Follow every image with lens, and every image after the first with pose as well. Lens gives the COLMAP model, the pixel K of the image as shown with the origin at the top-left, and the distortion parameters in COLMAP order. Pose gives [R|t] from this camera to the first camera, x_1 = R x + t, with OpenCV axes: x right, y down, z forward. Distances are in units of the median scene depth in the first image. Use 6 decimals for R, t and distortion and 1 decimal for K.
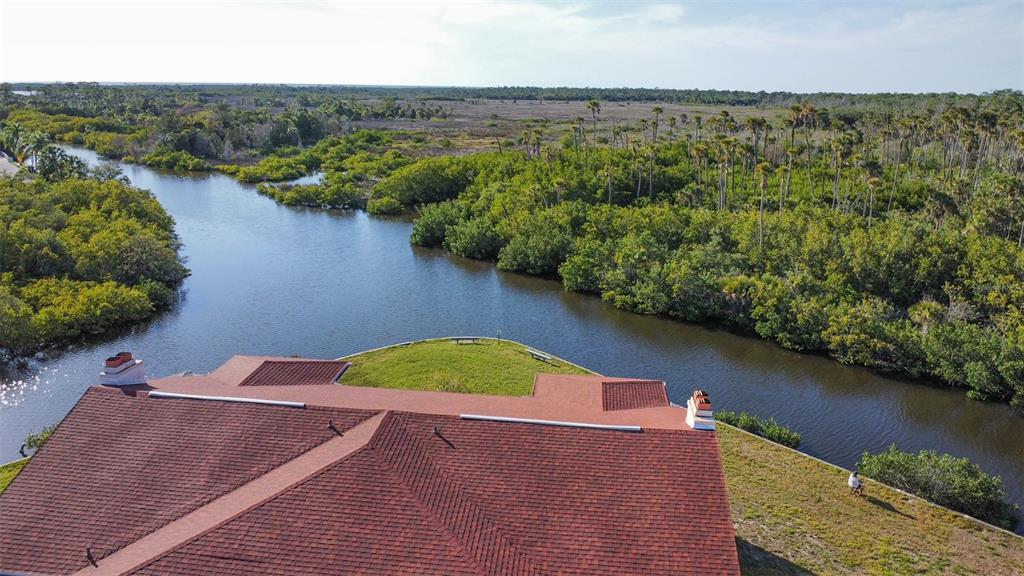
lens RADIAL K [[751.6, 0, 512.0], [0, 751.6, 288.0], [0, 0, 1]] dist [-0.005249, -0.001920]
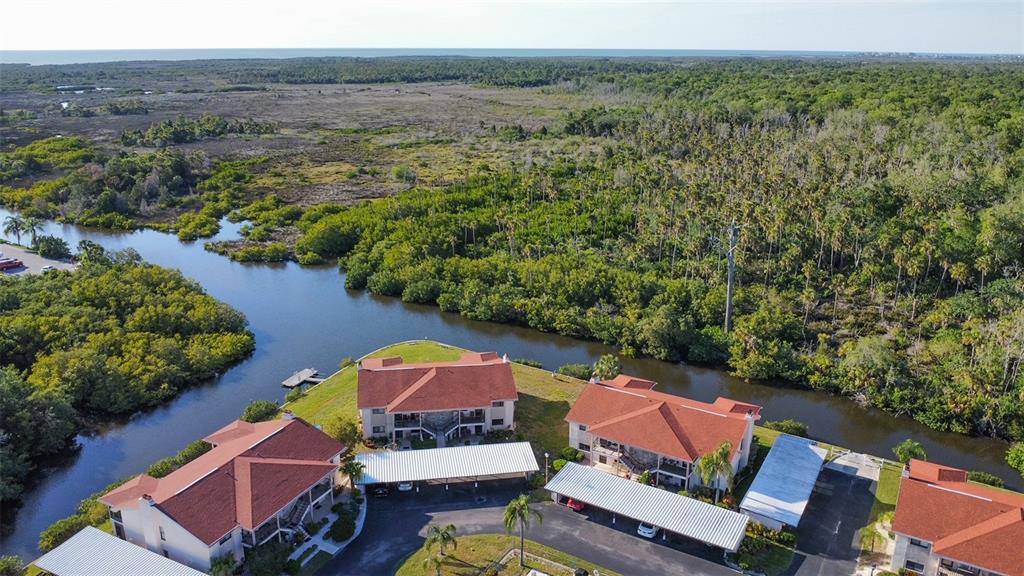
lens RADIAL K [[751.6, 0, 512.0], [0, 751.6, 288.0], [0, 0, 1]] dist [-0.005249, -0.001920]
pose [[0.965192, -0.092312, 0.244710, -0.254735], [0.082100, 0.995286, 0.051632, -0.158847], [-0.248323, -0.029744, 0.968221, -1.098007]]
